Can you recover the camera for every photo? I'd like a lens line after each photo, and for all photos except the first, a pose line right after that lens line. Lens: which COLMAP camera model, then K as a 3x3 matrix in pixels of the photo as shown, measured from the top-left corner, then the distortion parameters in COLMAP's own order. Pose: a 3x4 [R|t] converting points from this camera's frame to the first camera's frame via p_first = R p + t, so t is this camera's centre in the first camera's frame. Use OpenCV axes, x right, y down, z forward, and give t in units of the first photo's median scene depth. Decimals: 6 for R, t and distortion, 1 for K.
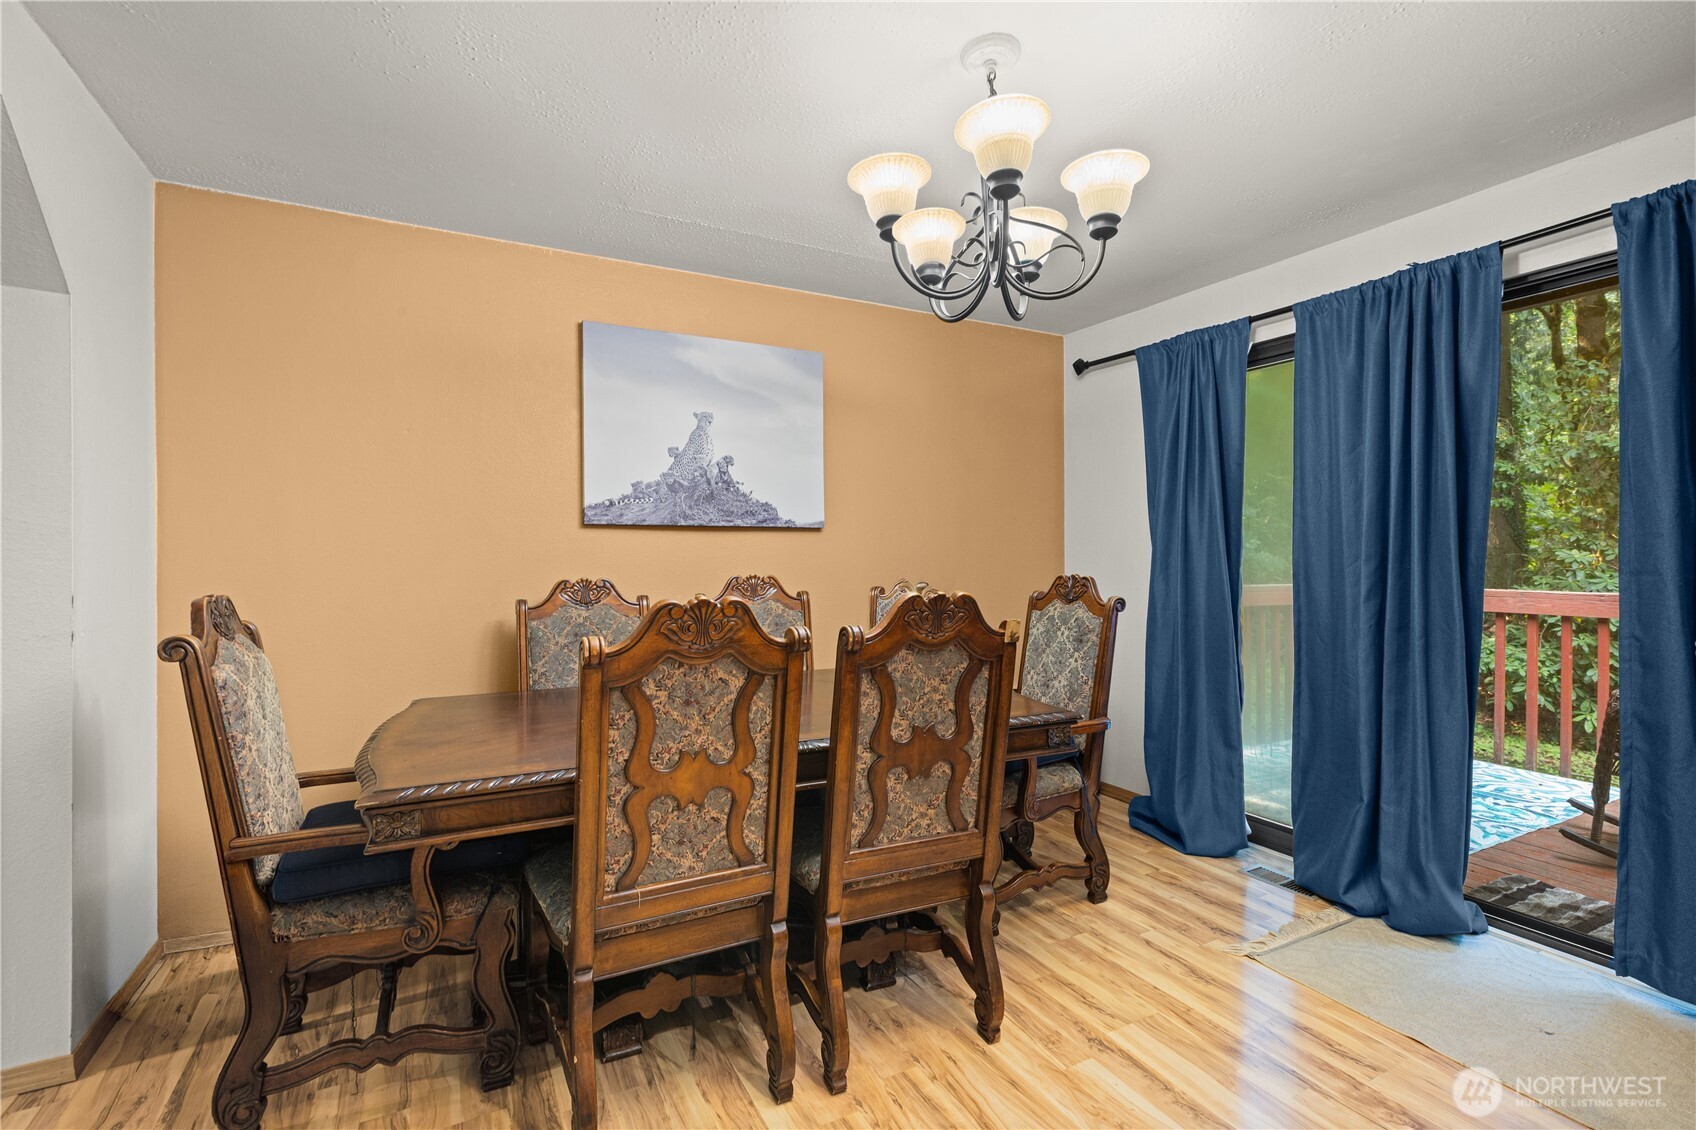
lens RADIAL K [[760.5, 0, 848.7], [0, 760.5, 562.7], [0, 0, 1]] dist [0.005626, 0.000136]
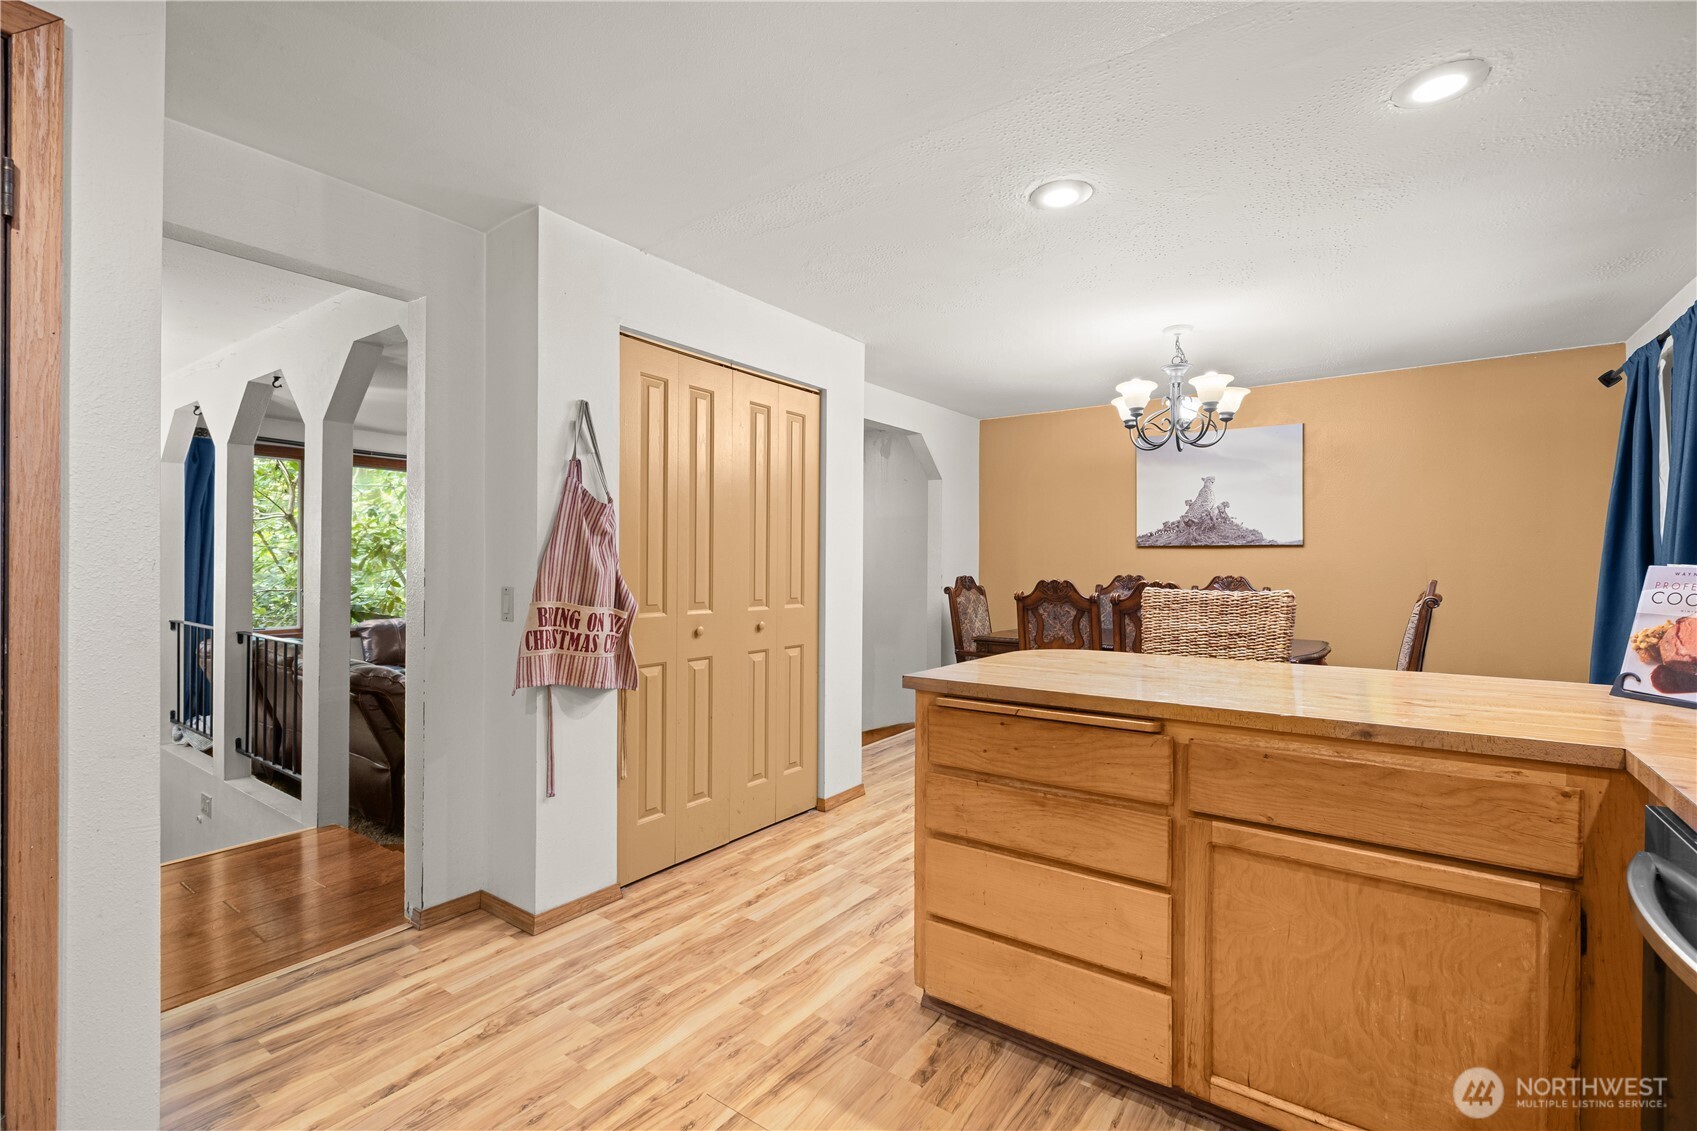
lens RADIAL K [[761.0, 0, 849.2], [0, 761.0, 563.2], [0, 0, 1]] dist [0.005626, 0.000136]
pose [[0.440500, 0.006462, -0.897729, 1.029102], [-0.012396, 0.999923, 0.001115, -0.002641], [0.897667, 0.010637, 0.440546, -0.461118]]
